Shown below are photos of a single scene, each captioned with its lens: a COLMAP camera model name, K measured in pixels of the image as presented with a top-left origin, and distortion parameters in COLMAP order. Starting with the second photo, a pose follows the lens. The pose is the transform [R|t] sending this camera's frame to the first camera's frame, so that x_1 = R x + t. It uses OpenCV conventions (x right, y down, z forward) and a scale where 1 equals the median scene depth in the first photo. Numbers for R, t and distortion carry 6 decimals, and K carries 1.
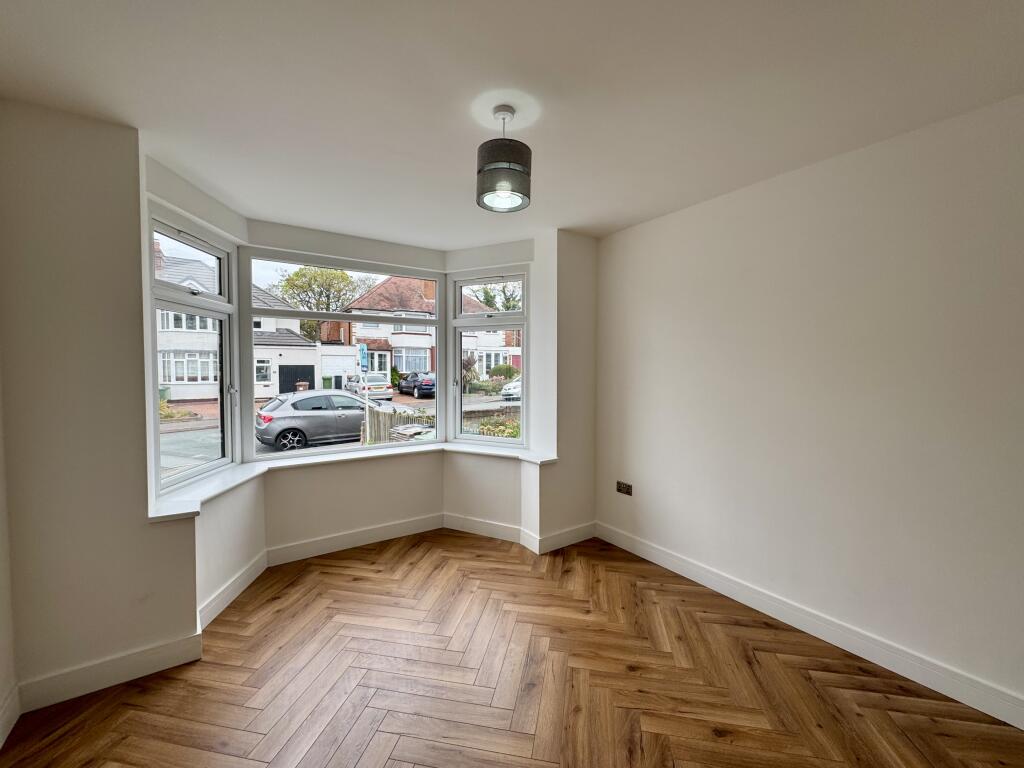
lens RADIAL K [[408.3, 0, 512.0], [0, 408.3, 384.0], [0, 0, 1]] dist [-0.000123, 0.000353]
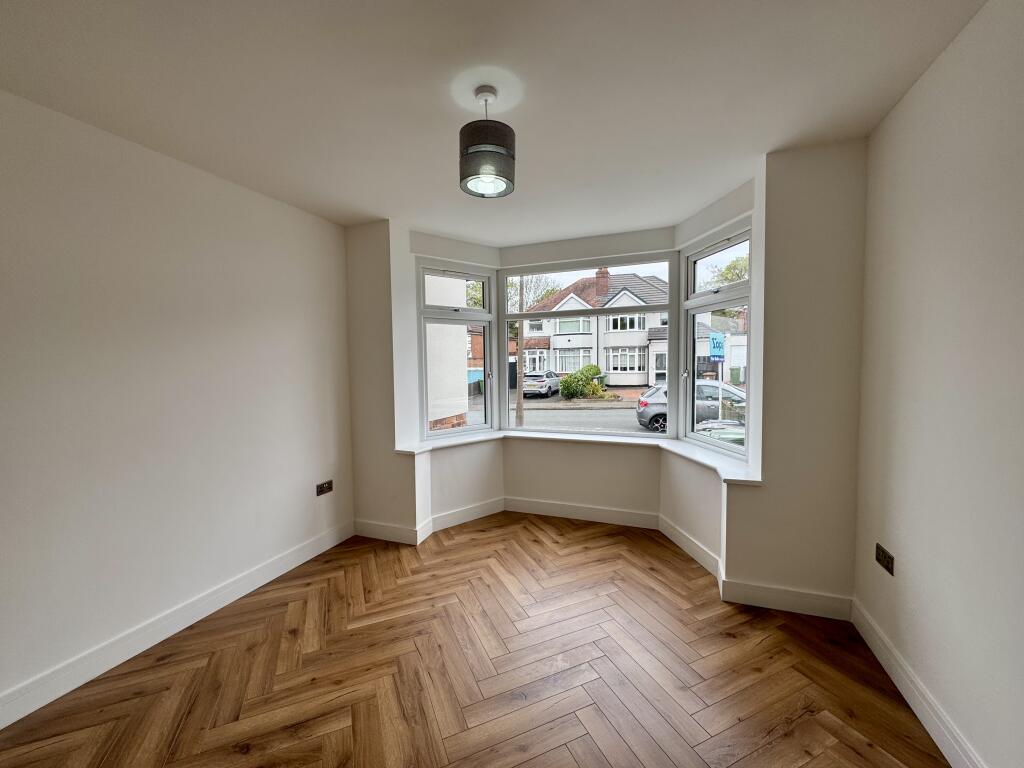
lens RADIAL K [[402.0, 0, 533.9], [0, 402.0, 383.3], [0, 0, 1]] dist [-0.001188, 0.000138]
pose [[0.592891, 0.032081, -0.804644, 0.452340], [-0.014441, 0.999469, 0.029208, -0.002333], [0.805154, -0.005697, 0.593039, 0.279270]]
